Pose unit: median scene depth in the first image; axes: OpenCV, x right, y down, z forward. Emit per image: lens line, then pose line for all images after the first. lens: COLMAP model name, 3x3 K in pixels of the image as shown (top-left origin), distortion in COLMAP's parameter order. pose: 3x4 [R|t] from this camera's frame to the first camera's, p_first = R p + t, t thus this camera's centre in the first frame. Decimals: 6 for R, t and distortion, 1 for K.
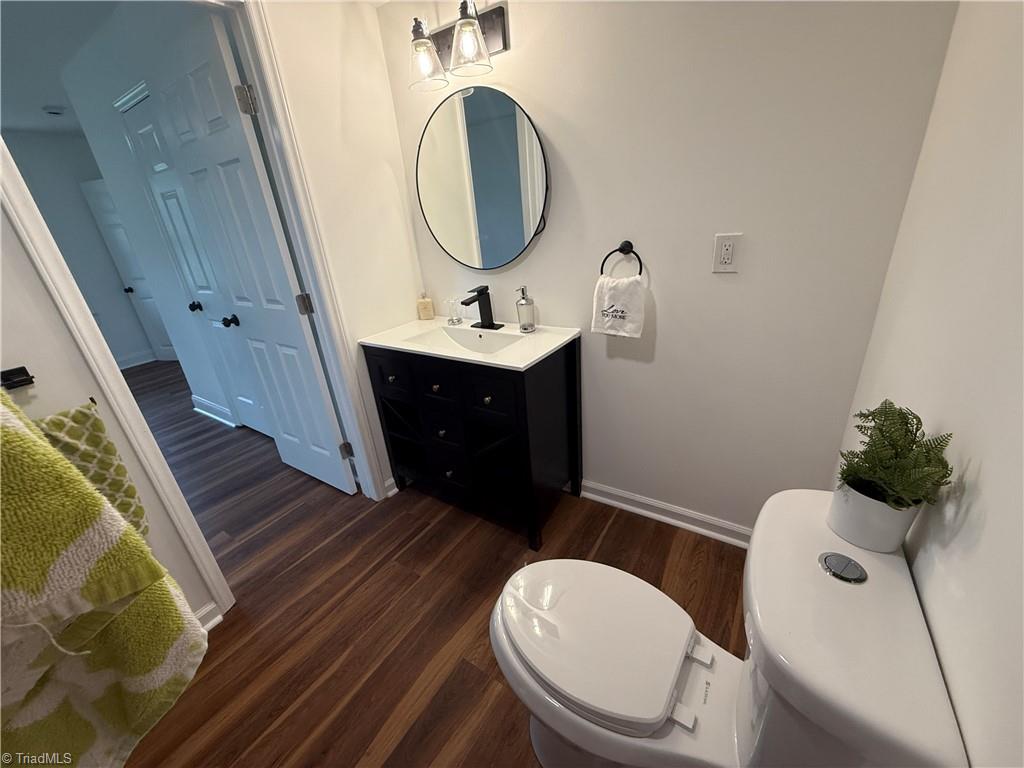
lens RADIAL K [[407.6, 0, 505.3], [0, 407.6, 383.1], [0, 0, 1]] dist [-0.000096, -0.000362]
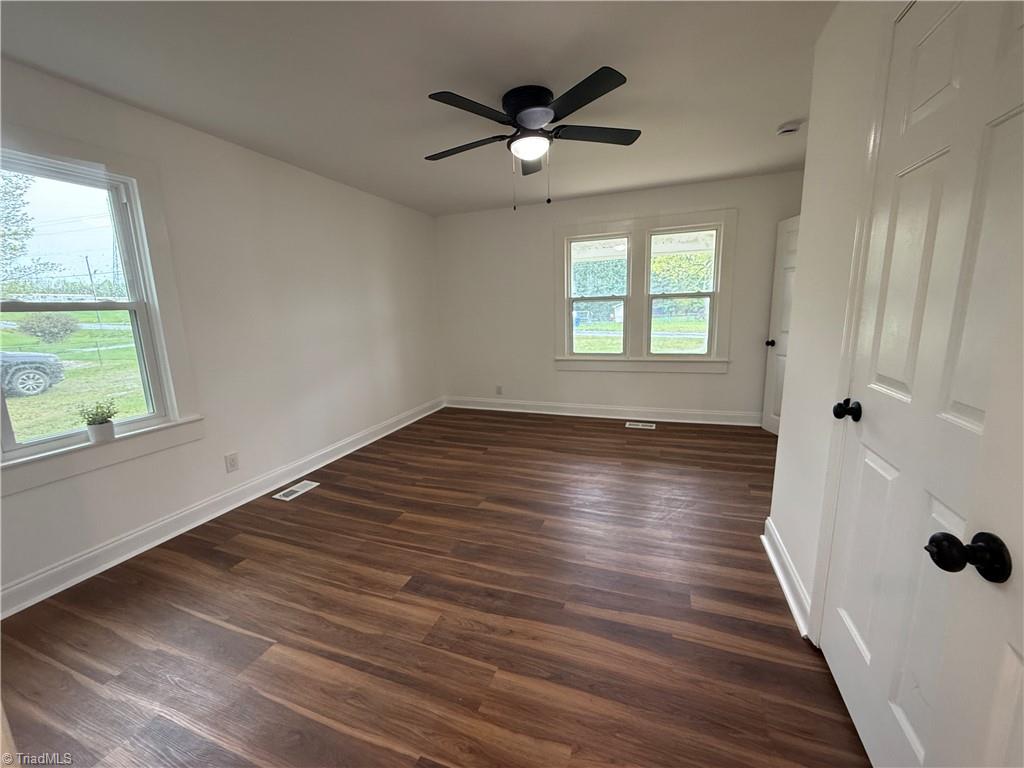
lens RADIAL K [[407.6, 0, 510.5], [0, 407.6, 381.6], [0, 0, 1]] dist [-0.000096, -0.000362]
pose [[0.233487, 0.249491, -0.939807, -0.570645], [-0.369348, 0.916837, 0.151632, -0.199969], [0.899481, 0.311712, 0.306219, 0.678694]]
